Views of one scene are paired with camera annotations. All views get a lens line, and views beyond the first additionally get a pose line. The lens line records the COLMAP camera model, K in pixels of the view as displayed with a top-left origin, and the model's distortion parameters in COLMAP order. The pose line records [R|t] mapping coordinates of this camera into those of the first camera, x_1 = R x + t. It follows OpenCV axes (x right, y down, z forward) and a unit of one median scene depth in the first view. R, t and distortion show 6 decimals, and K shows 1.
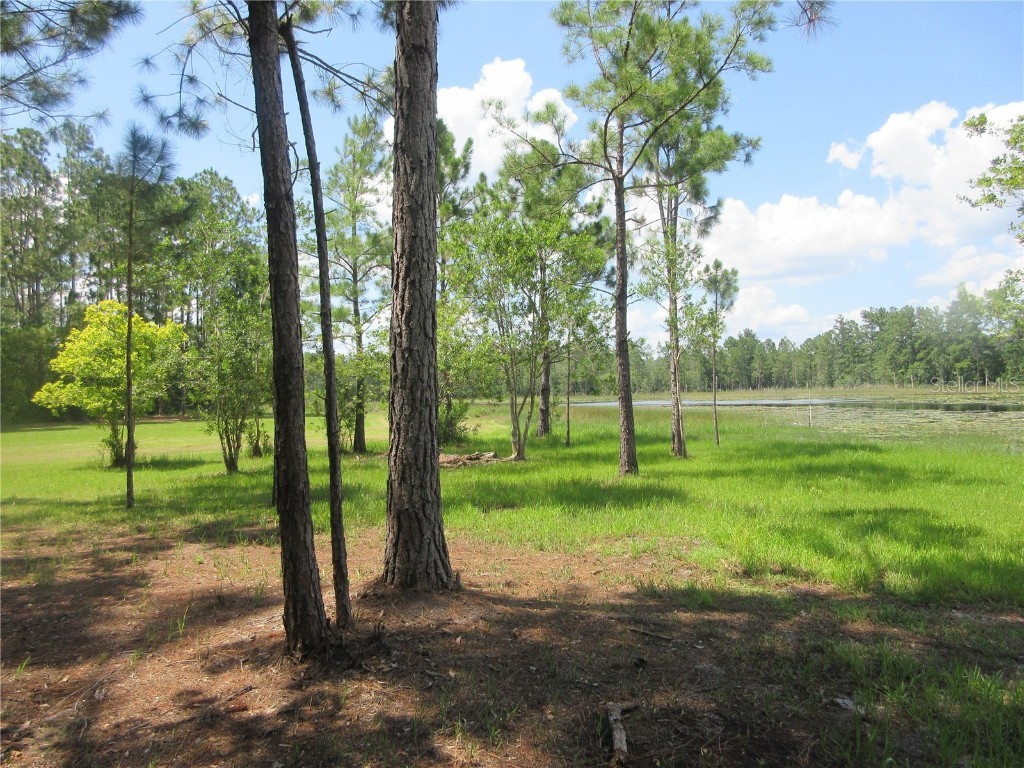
lens RADIAL K [[740.4, 0, 515.4], [0, 740.4, 353.0], [0, 0, 1]] dist [-0.012654, -0.004118]
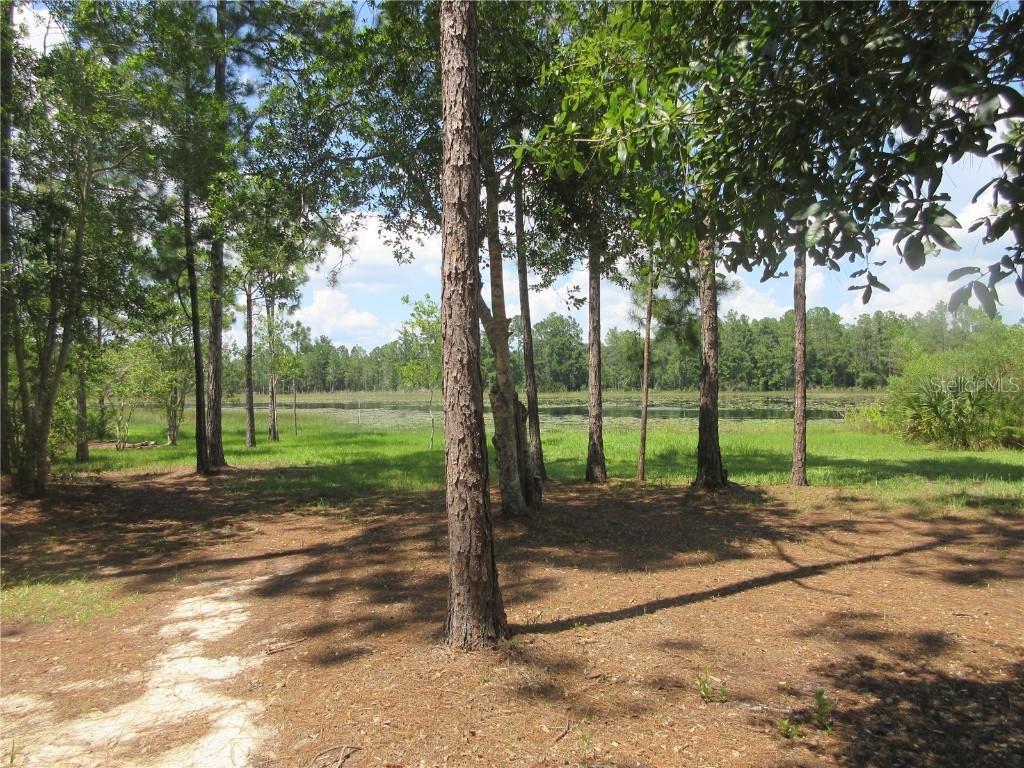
lens RADIAL K [[785.6, 0, 512.0], [0, 785.6, 384.0], [0, 0, 1]] dist [-0.002626, 0.000616]
pose [[0.858505, 0.012444, 0.512654, -0.051928], [-0.034528, 0.998840, 0.033575, -0.016105], [-0.511641, -0.046525, 0.857939, -0.182345]]
